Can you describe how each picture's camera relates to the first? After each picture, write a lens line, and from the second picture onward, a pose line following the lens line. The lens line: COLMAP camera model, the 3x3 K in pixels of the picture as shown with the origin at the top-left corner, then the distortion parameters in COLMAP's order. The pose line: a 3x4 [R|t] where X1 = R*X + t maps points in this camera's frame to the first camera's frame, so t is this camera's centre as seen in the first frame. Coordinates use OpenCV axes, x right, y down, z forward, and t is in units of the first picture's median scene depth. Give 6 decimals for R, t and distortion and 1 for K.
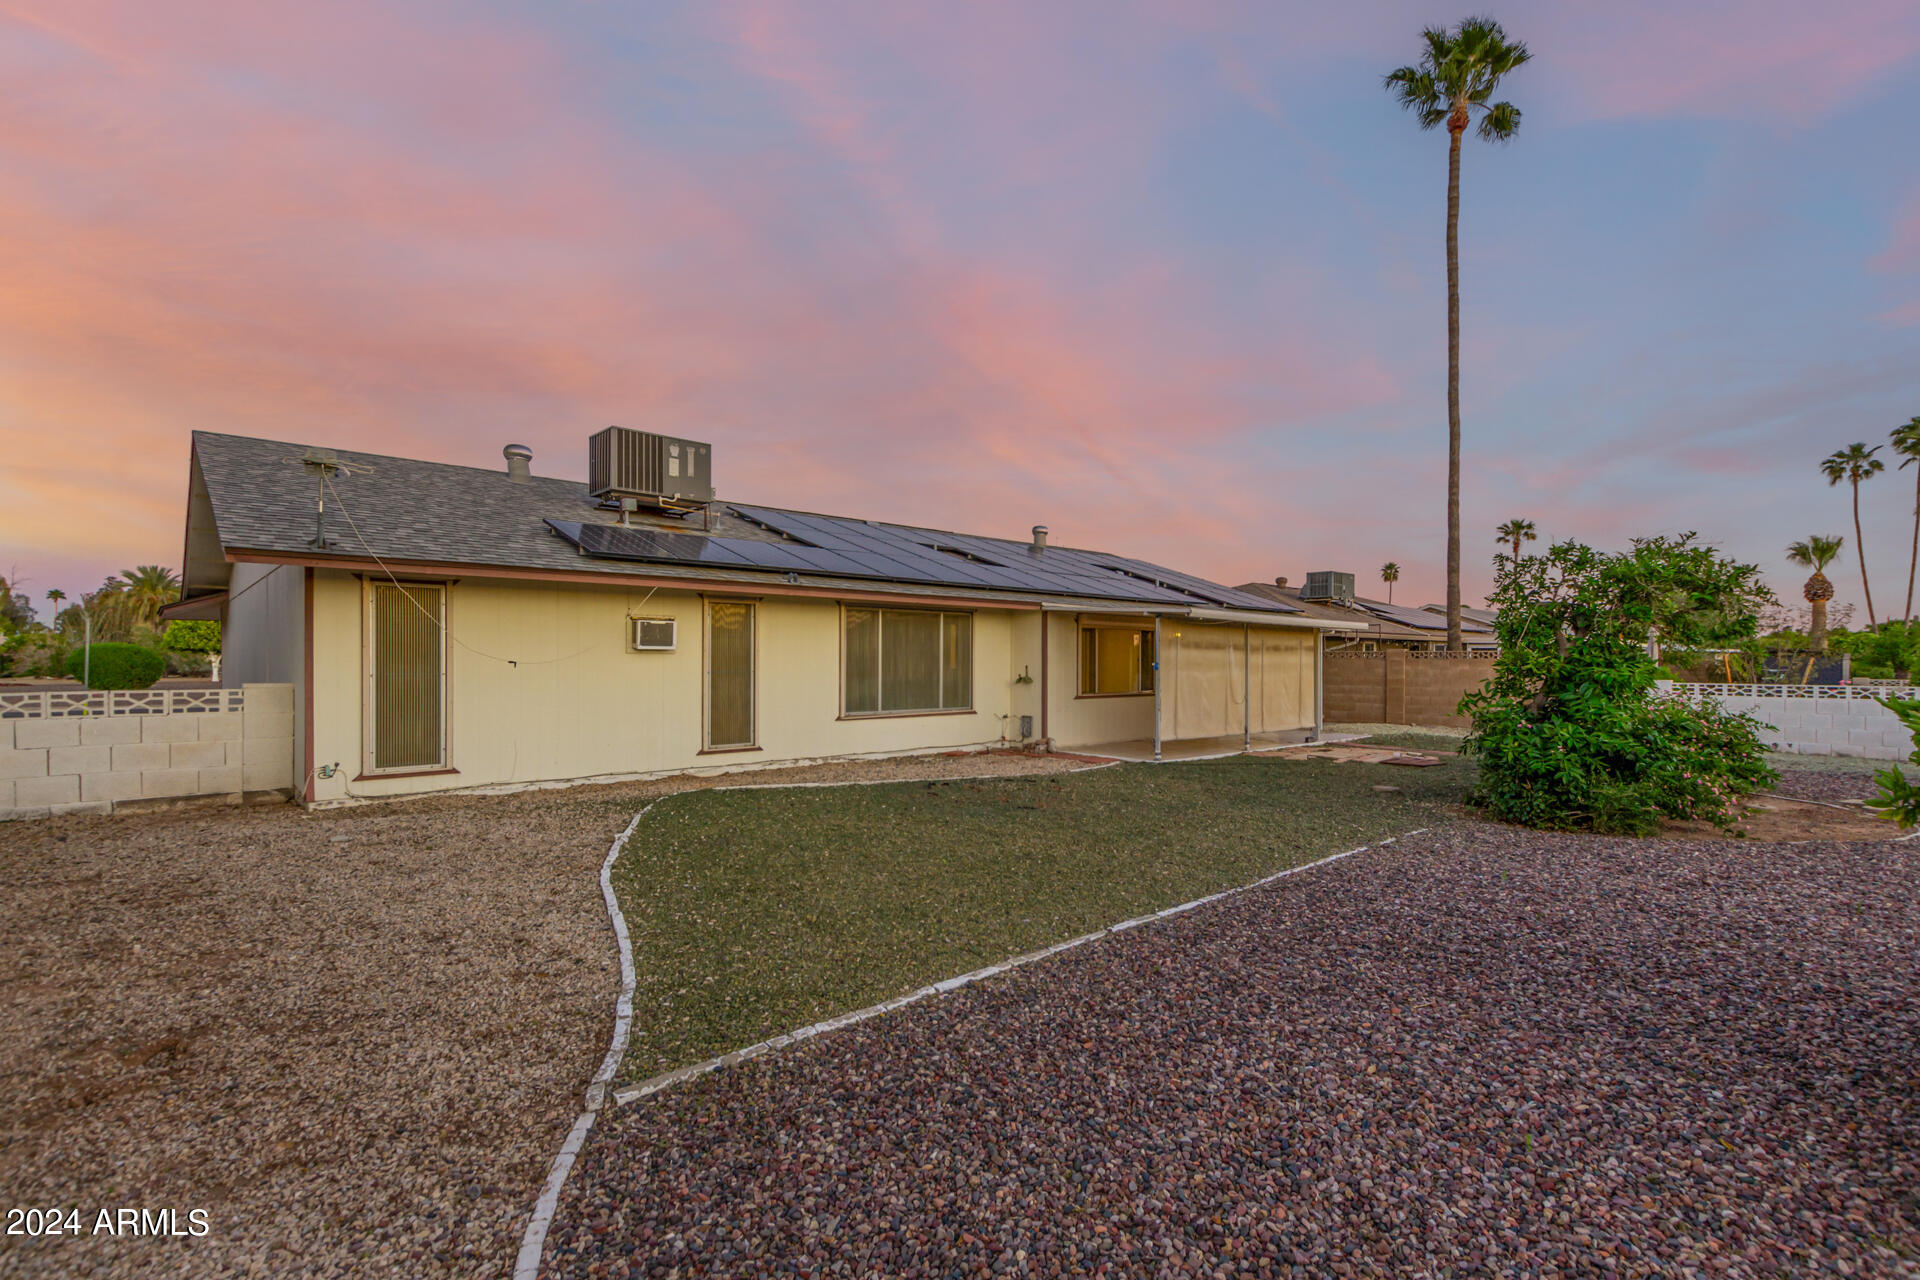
lens RADIAL K [[894.4, 0, 957.2], [0, 894.4, 659.7], [0, 0, 1]] dist [0.003782, 0.000433]
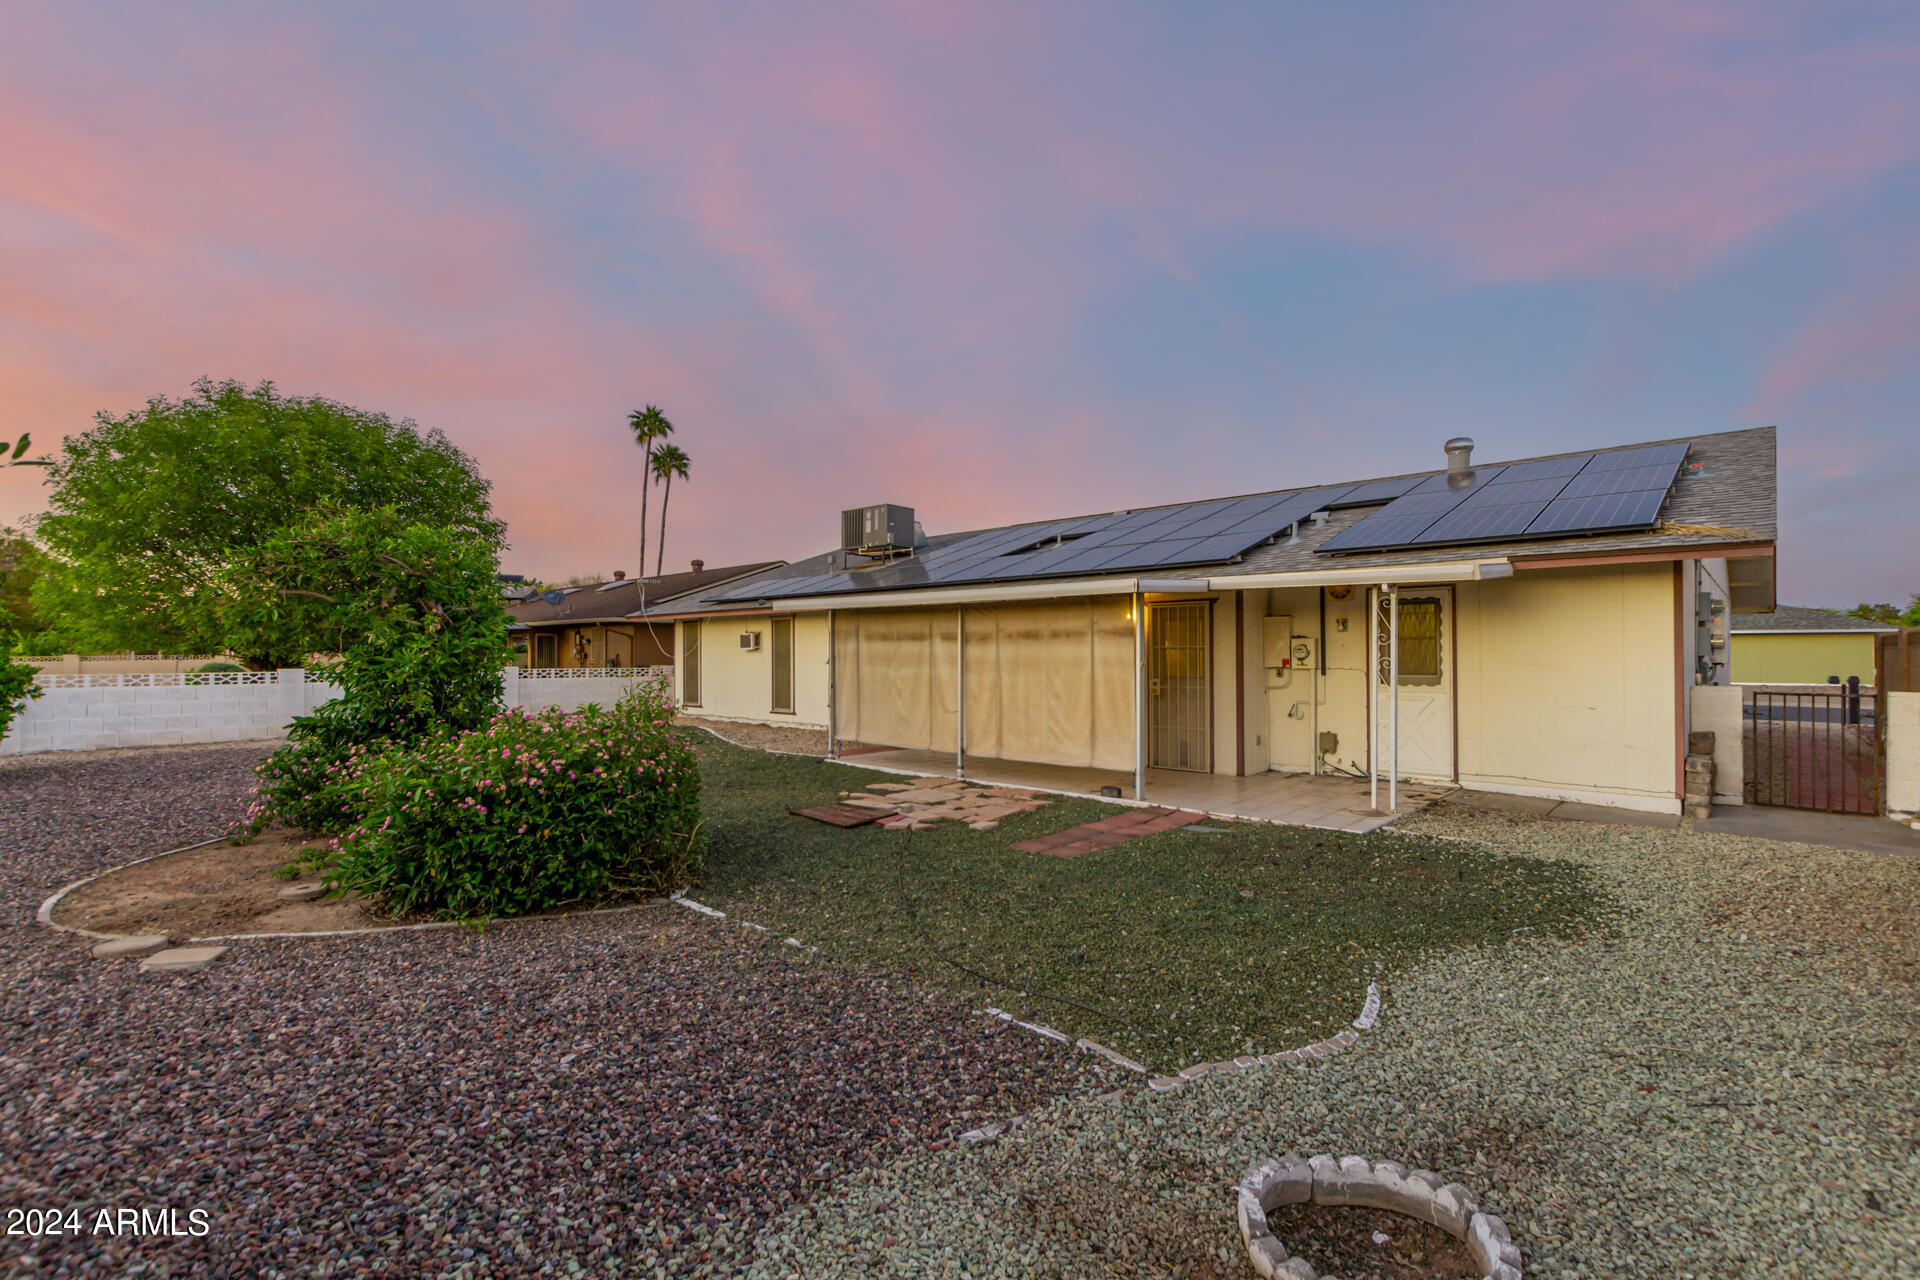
lens RADIAL K [[894.4, 0, 957.2], [0, 894.4, 659.7], [0, 0, 1]] dist [0.003782, 0.000433]
pose [[0.066208, -0.000437, -0.997806, 1.158431], [-0.003694, 0.999993, -0.000683, 0.006389], [0.997799, 0.003731, 0.066206, 1.038364]]
